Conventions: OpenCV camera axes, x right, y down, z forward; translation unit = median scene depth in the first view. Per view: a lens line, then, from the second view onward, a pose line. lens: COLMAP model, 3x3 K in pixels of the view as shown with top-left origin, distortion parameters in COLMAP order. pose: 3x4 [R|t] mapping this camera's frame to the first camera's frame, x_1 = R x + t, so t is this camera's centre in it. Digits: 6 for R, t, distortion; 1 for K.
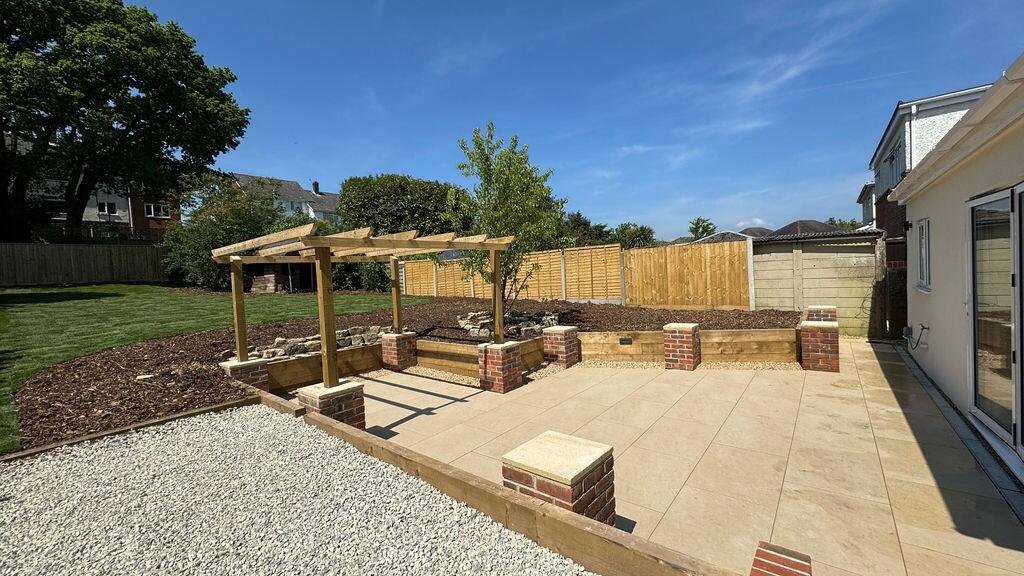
lens RADIAL K [[400.7, 0, 512.0], [0, 400.7, 288.0], [0, 0, 1]] dist [-0.000411, -0.000016]
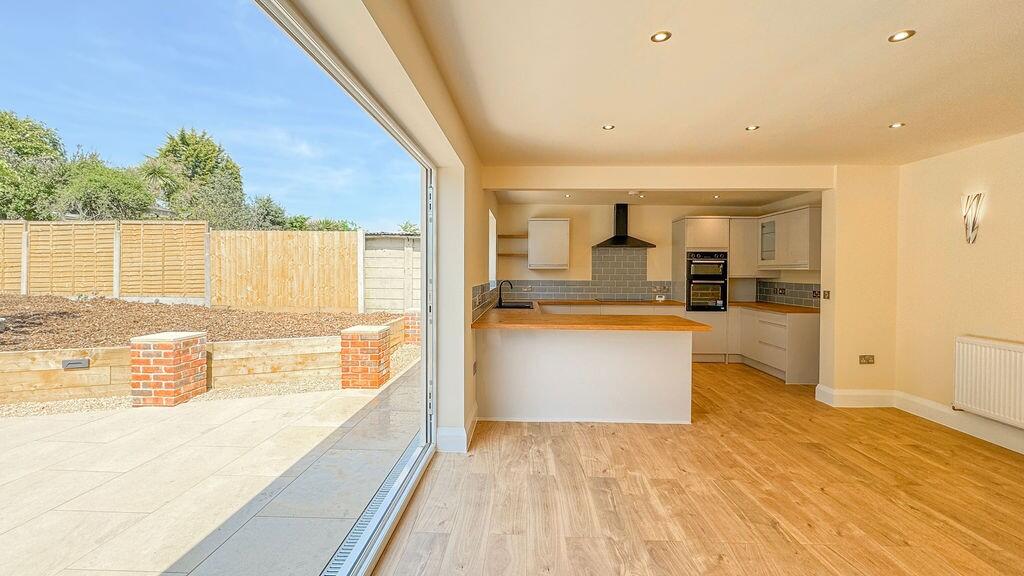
lens RADIAL K [[409.8, 0, 512.0], [0, 409.8, 288.0], [0, 0, 1]] dist [0.000570, 0.000024]
pose [[0.806261, 0.037853, 0.590348, 0.348254], [-0.031916, 0.999281, -0.020485, 0.009212], [-0.590699, -0.002325, 0.806889, 0.105719]]
